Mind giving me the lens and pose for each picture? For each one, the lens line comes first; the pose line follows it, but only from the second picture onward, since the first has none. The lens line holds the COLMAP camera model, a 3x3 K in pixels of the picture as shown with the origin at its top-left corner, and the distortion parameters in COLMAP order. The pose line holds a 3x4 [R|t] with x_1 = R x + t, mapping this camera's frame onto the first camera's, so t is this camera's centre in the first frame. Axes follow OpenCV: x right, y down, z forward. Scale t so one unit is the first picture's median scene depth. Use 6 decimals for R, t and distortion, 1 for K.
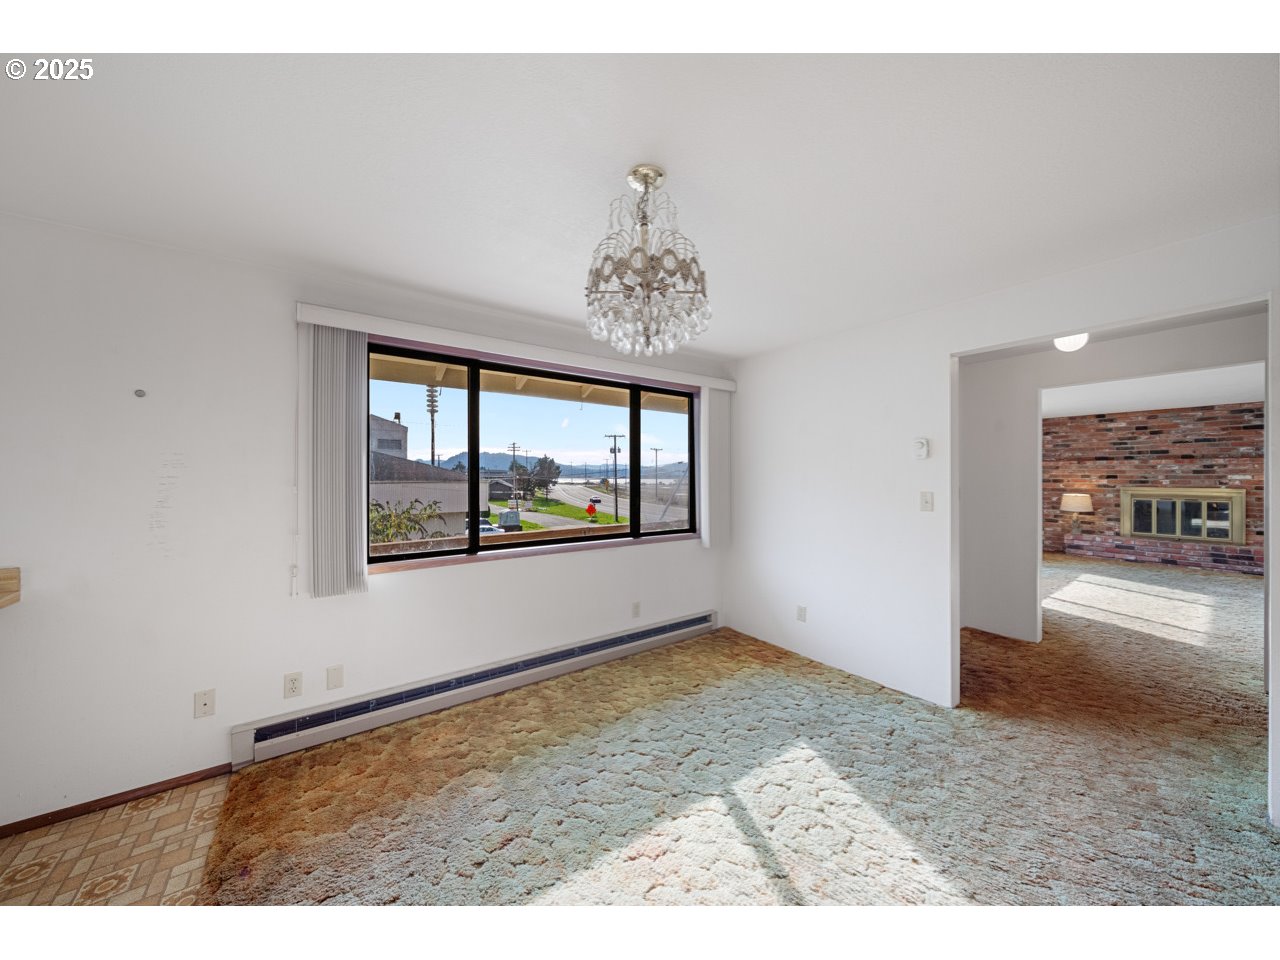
lens RADIAL K [[450.9, 0, 629.4], [0, 450.9, 474.3], [0, 0, 1]] dist [0.001769, -0.001172]
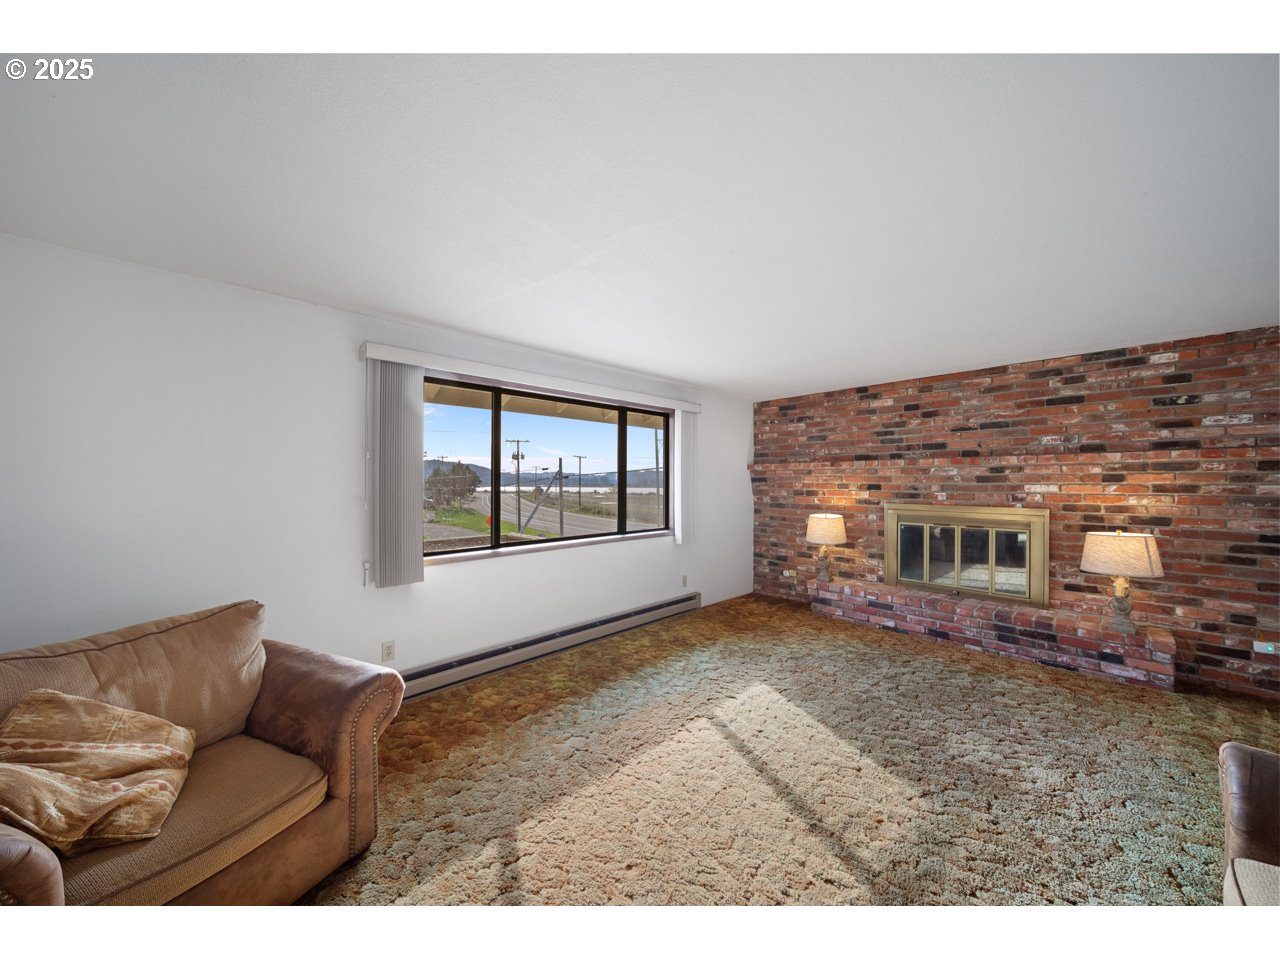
lens RADIAL K [[450.9, 0, 627.1], [0, 450.9, 483.2], [0, 0, 1]] dist [0.001769, -0.001172]
pose [[0.991783, 0.005058, 0.127834, 0.671212], [-0.005219, 0.999986, 0.000920, 0.001594], [-0.127828, -0.001579, 0.991795, 0.440904]]
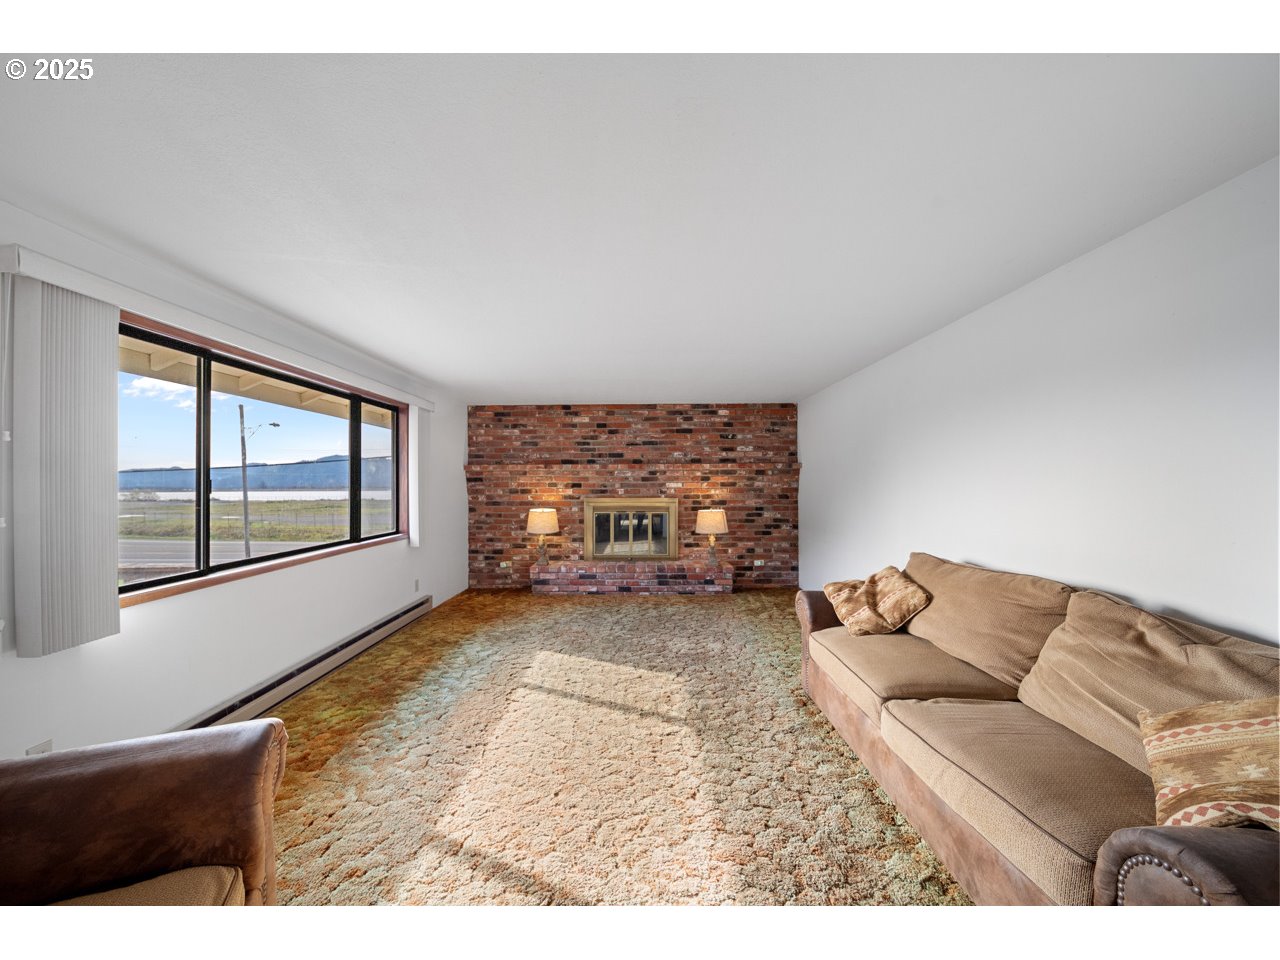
lens RADIAL K [[450.9, 0, 643.3], [0, 450.9, 484.3], [0, 0, 1]] dist [0.001769, -0.001172]
pose [[0.585201, -0.000551, 0.810888, 0.515135], [0.002113, 0.999997, -0.000845, 0.004814], [-0.810885, 0.002208, 0.585201, 0.459301]]
